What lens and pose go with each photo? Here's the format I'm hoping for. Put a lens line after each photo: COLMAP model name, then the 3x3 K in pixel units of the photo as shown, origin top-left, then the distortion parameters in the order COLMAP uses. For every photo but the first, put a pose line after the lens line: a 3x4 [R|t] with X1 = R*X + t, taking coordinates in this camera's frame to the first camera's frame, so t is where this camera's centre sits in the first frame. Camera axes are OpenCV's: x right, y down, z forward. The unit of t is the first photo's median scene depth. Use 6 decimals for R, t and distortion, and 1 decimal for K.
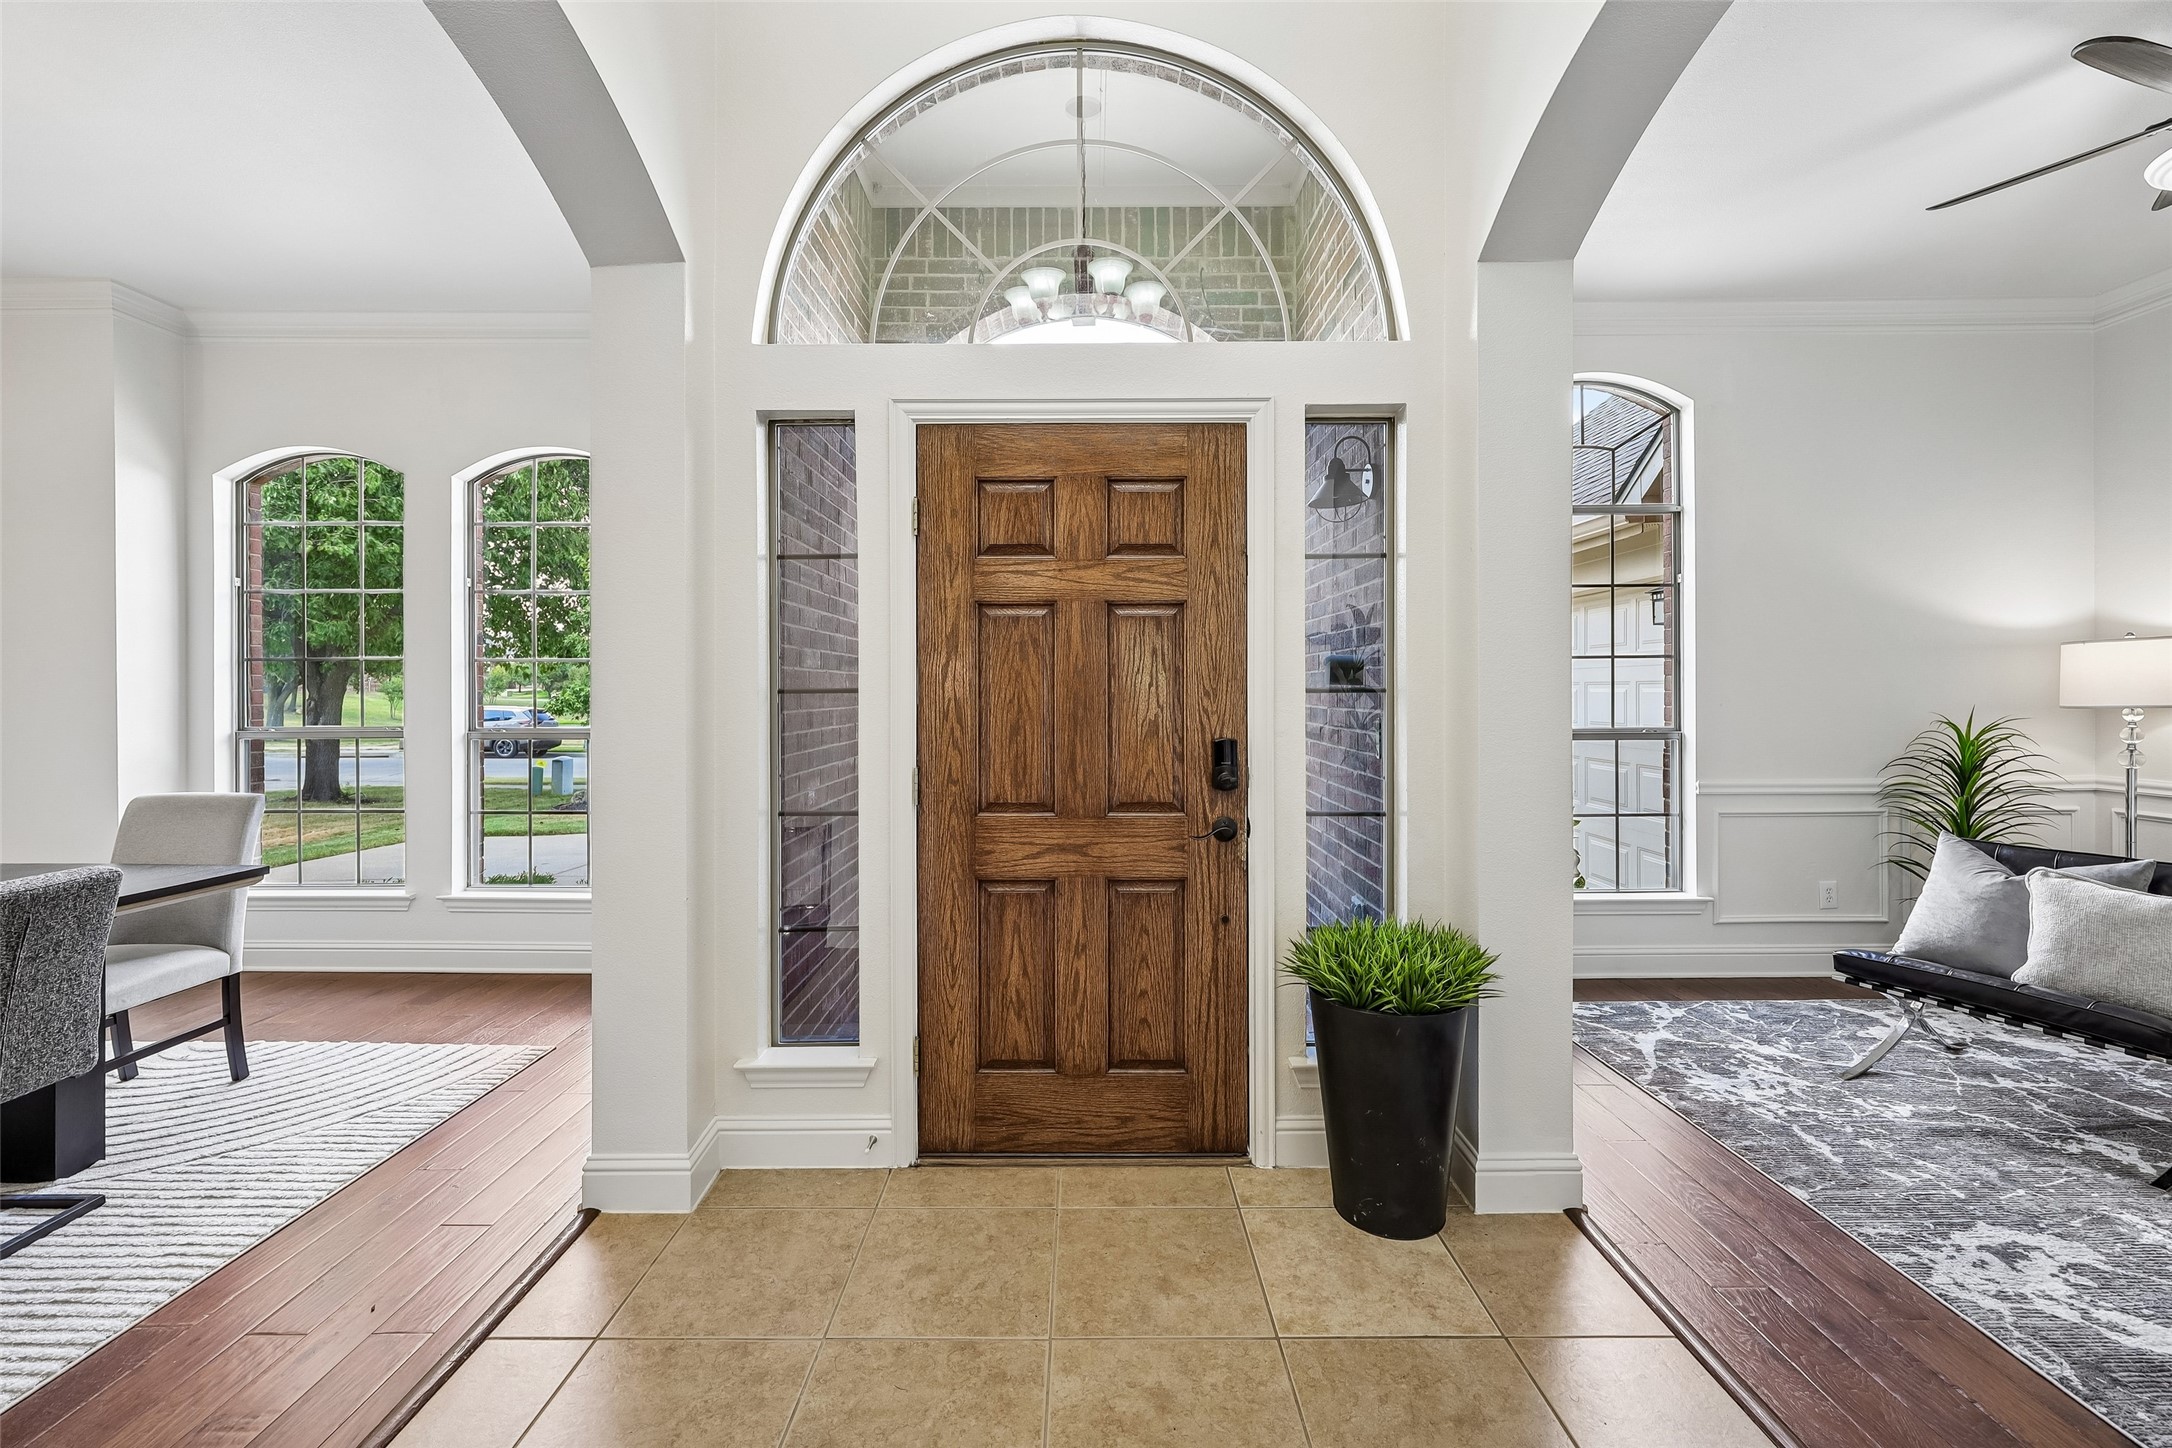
lens RADIAL K [[901.3, 0, 1087.1], [0, 901.3, 693.5], [0, 0, 1]] dist [0.001936, 0.000238]
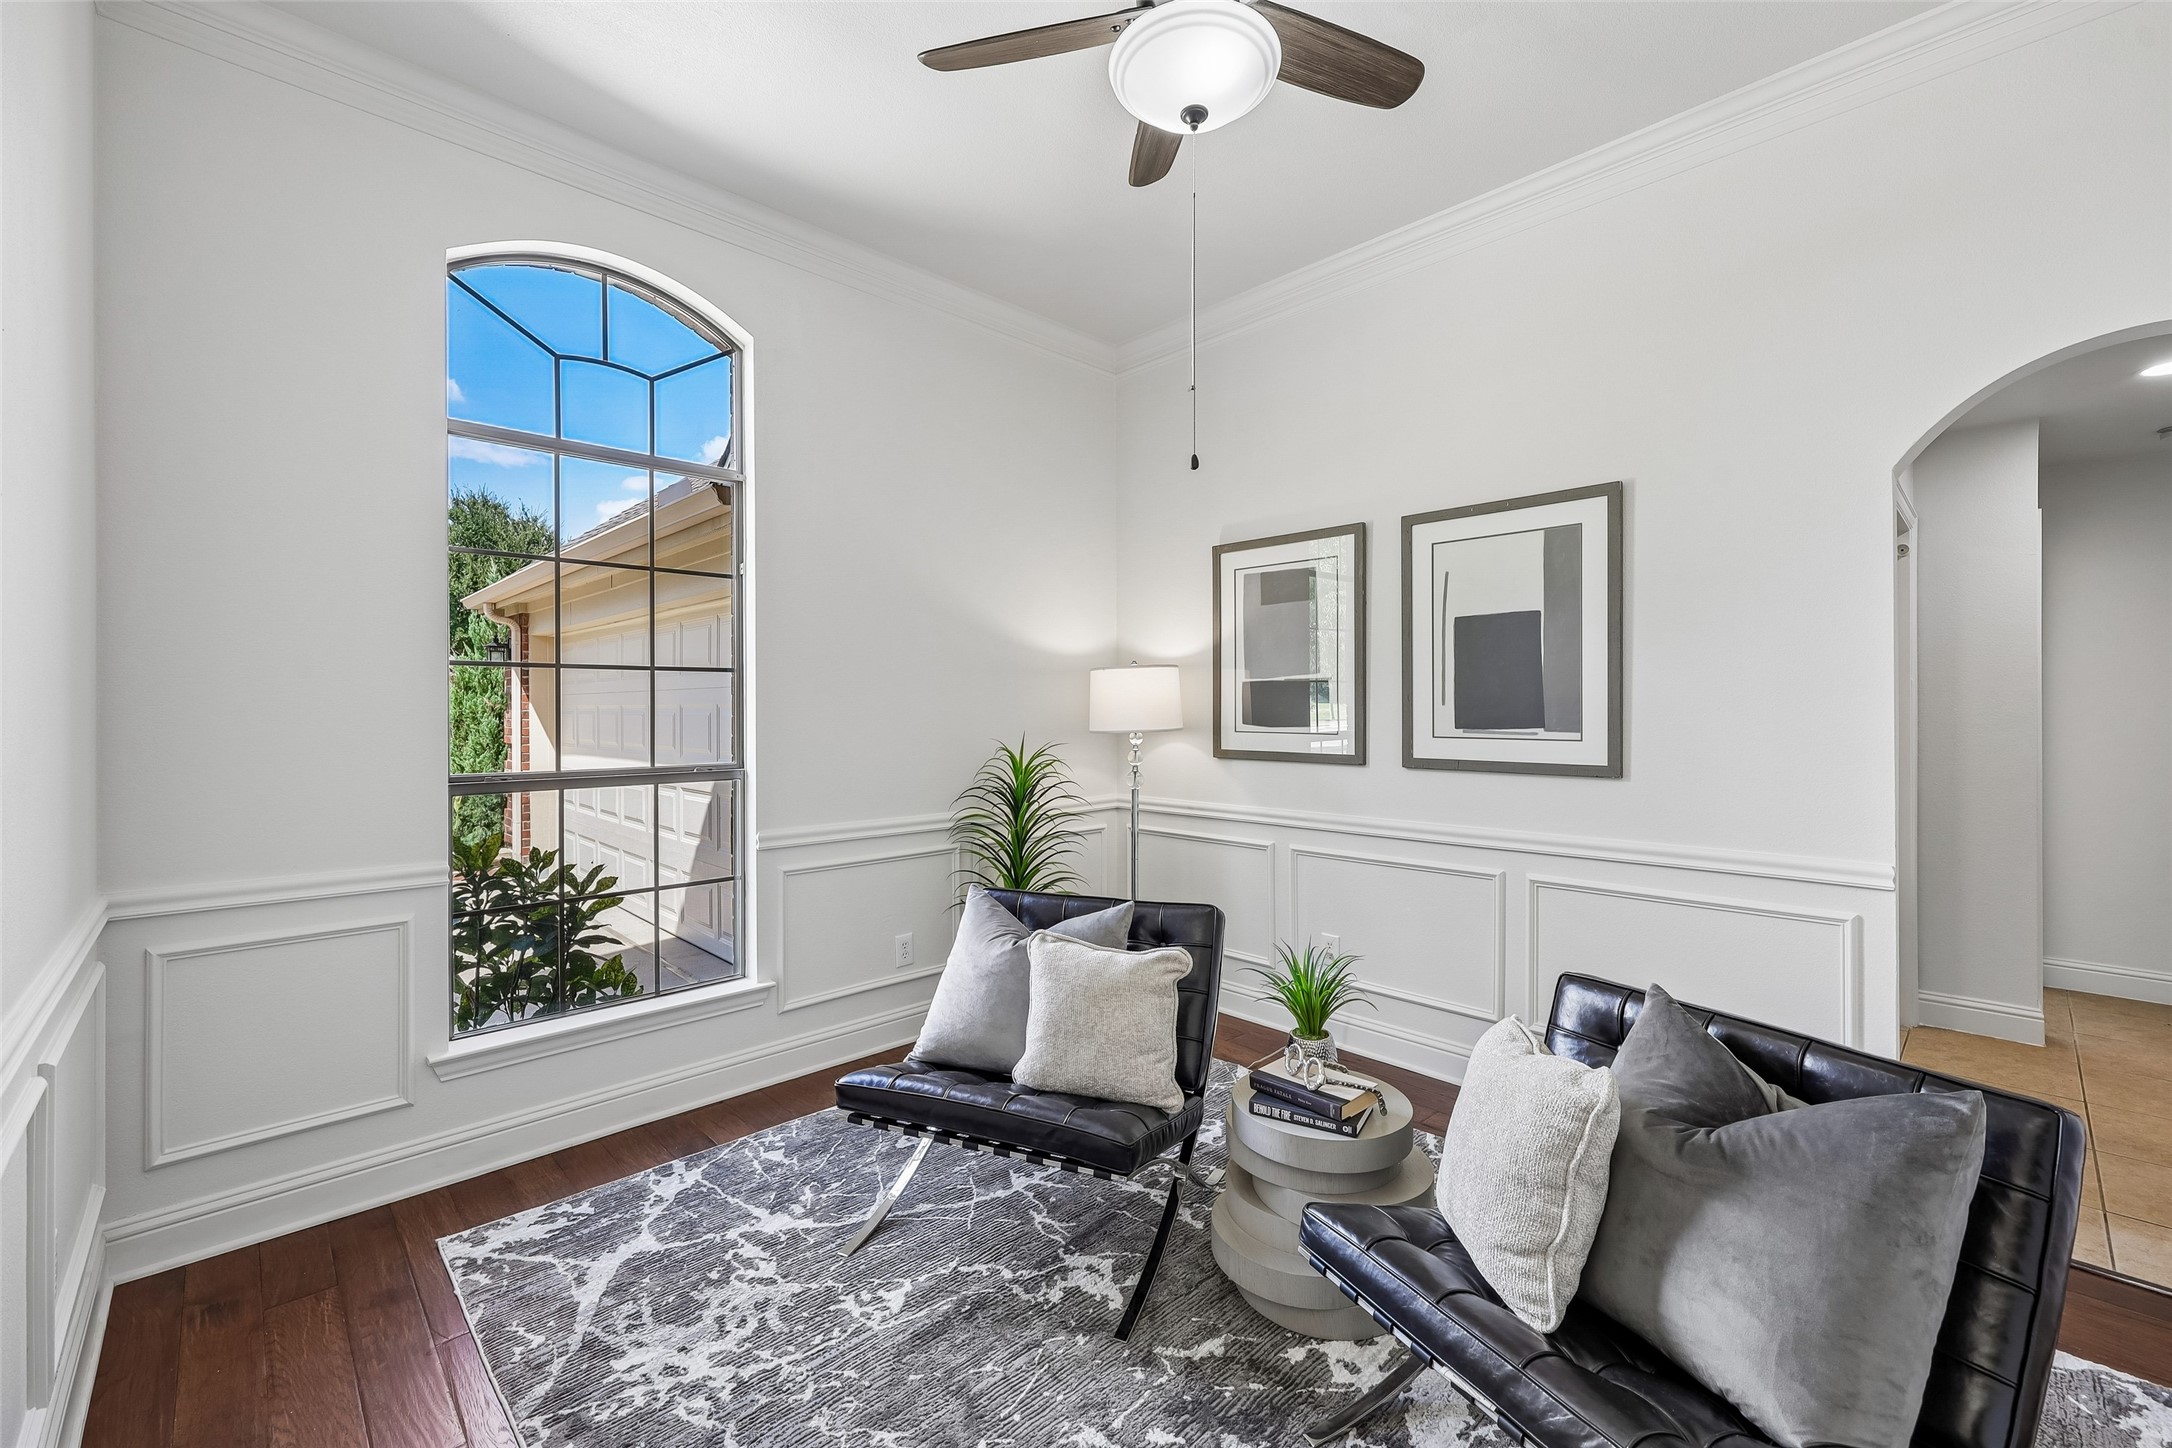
lens RADIAL K [[896.6, 0, 1086.3], [0, 896.6, 710.4], [0, 0, 1]] dist [-0.000093, 0.000043]
pose [[0.720030, 0.004153, 0.693930, 0.455744], [0.000323, 0.999980, -0.006320, -0.003077], [-0.693943, 0.004774, 0.720015, 0.334739]]
